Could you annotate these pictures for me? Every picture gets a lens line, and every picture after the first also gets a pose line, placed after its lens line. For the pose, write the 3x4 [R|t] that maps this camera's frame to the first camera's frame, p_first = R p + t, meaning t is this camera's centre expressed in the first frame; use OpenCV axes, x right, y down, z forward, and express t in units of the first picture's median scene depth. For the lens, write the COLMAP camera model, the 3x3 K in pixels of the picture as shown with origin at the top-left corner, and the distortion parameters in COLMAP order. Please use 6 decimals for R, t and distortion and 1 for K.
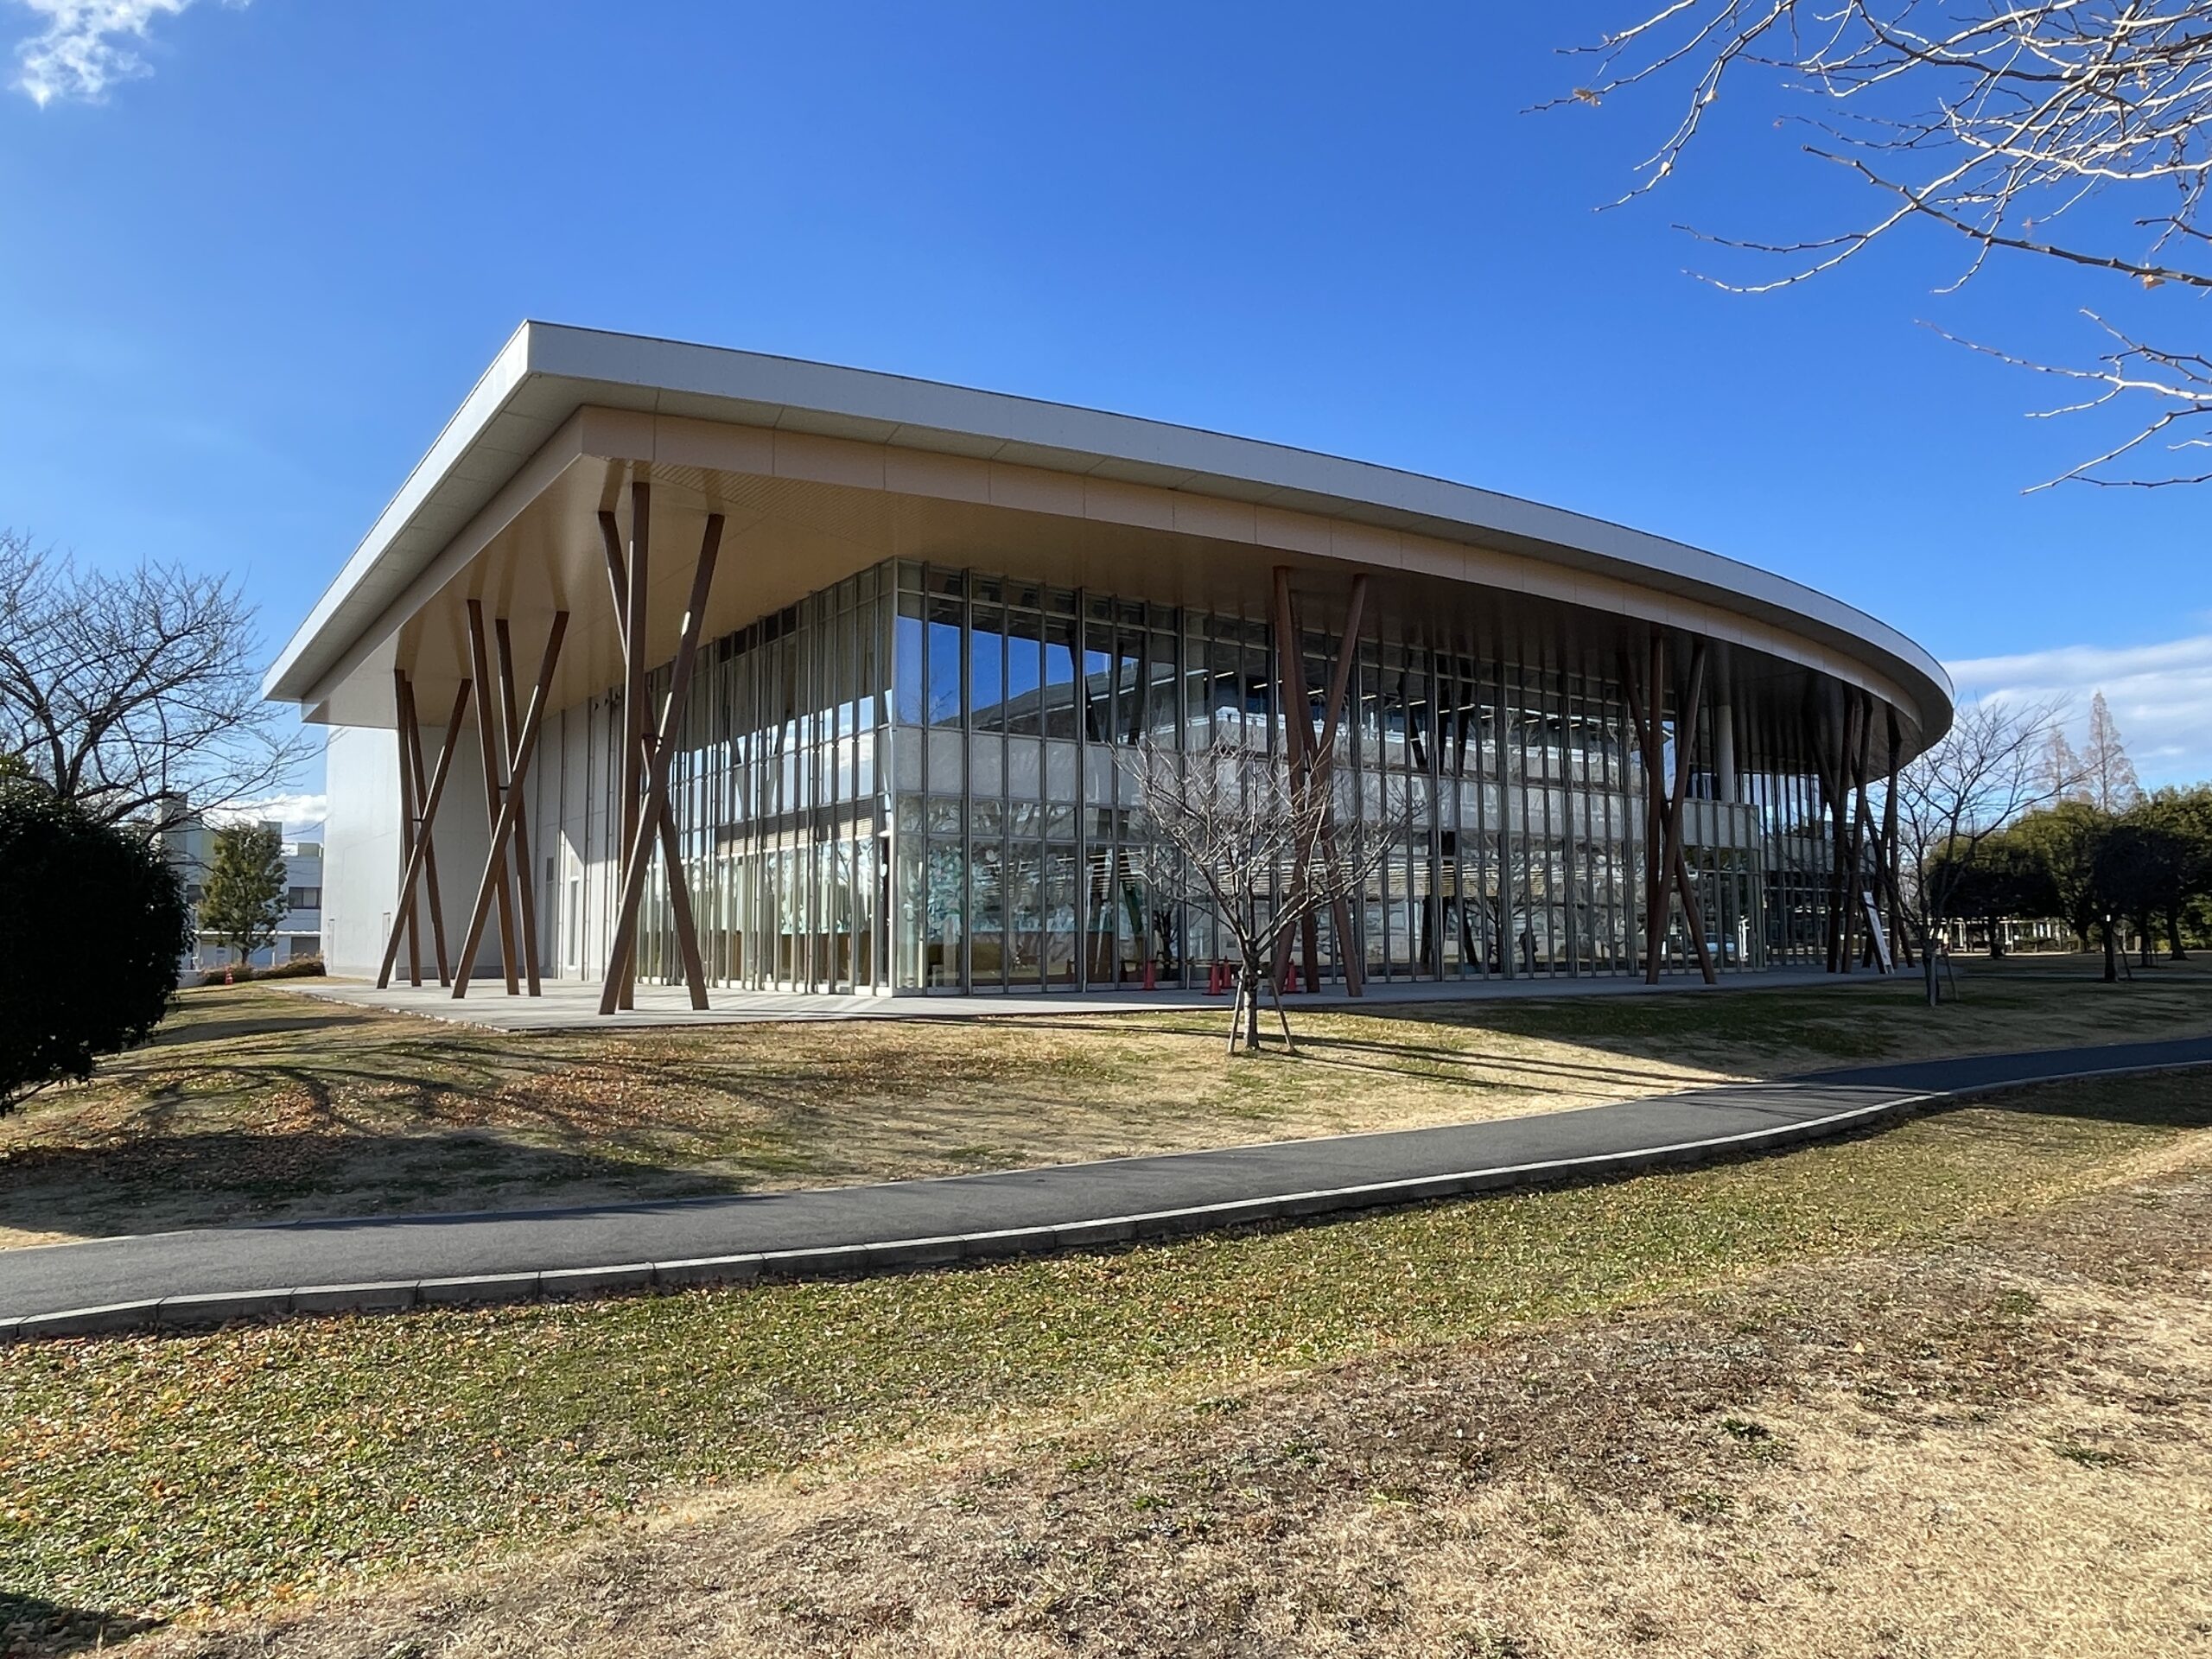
lens RADIAL K [[1421.0, 0, 1097.3], [0, 1421.0, 817.2], [0, 0, 1]] dist [0.037157, 0.001345]
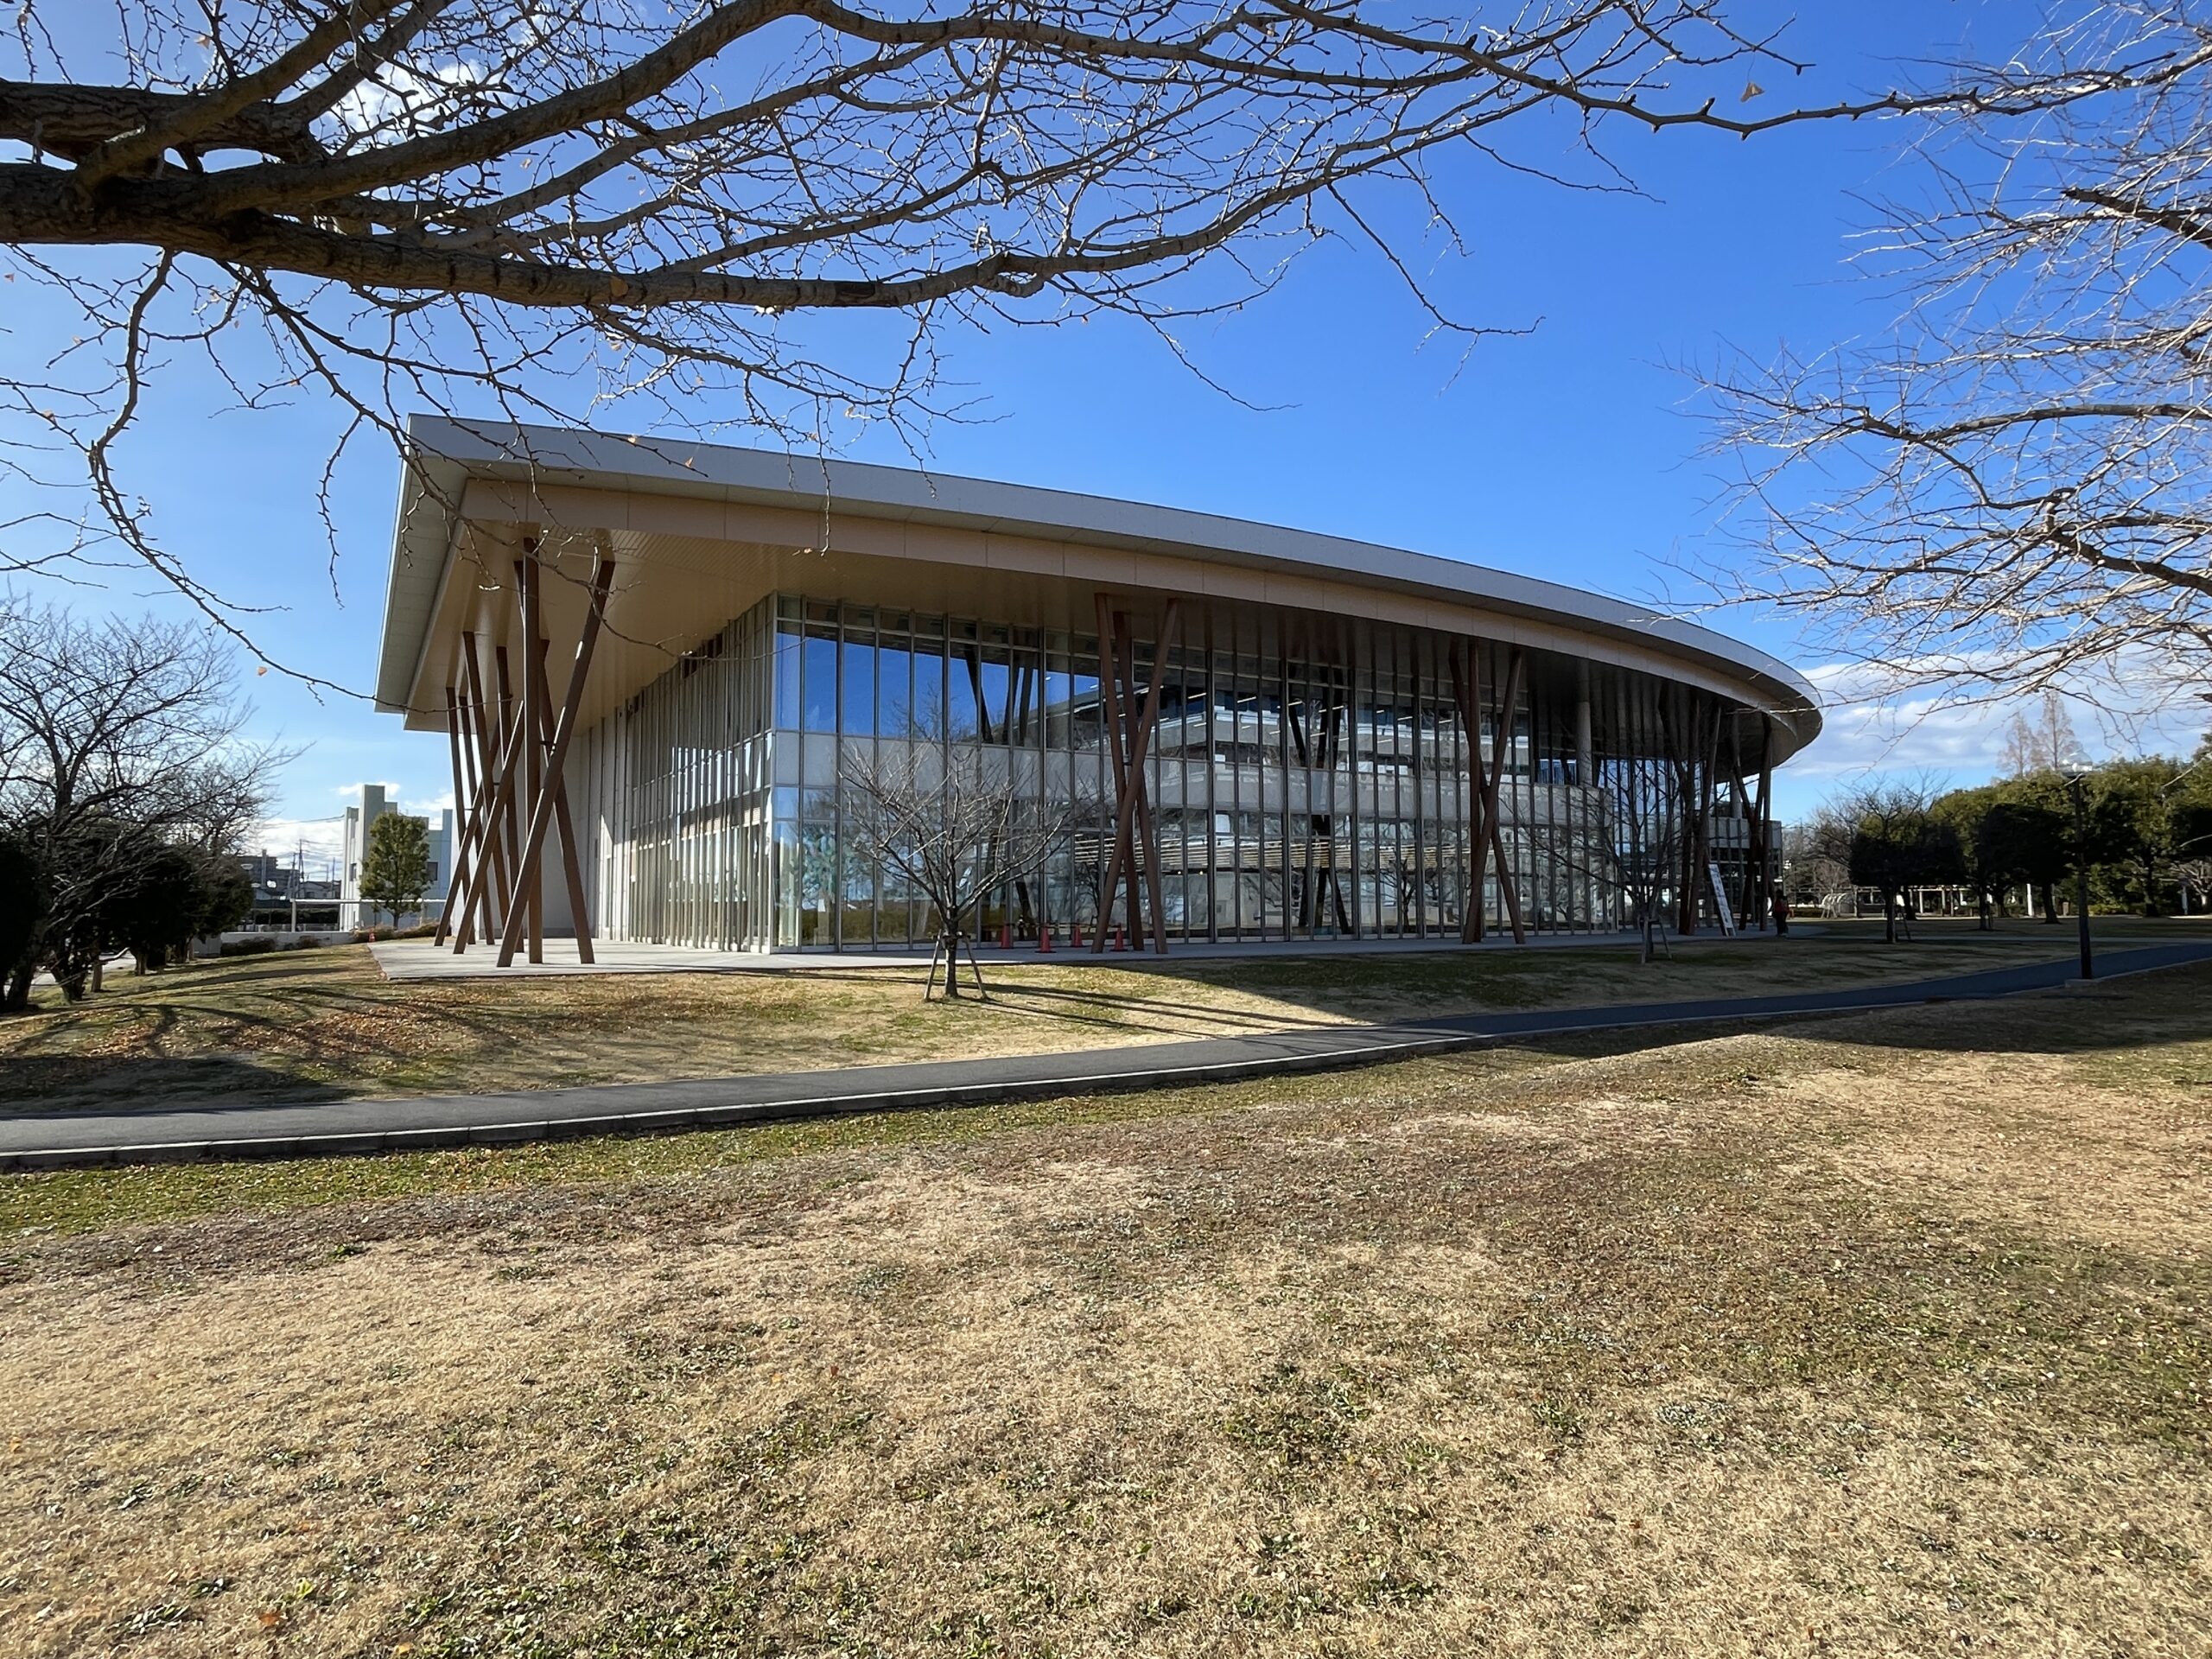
lens RADIAL K [[1230.3, 0, 1087.5], [0, 1230.3, 832.5], [0, 0, 1]] dist [0.018386, -0.000735]
pose [[0.996994, -0.004787, -0.077331, 0.190750], [0.006769, 0.999655, 0.025397, -0.002534], [0.077183, -0.025844, 0.996682, -0.027819]]
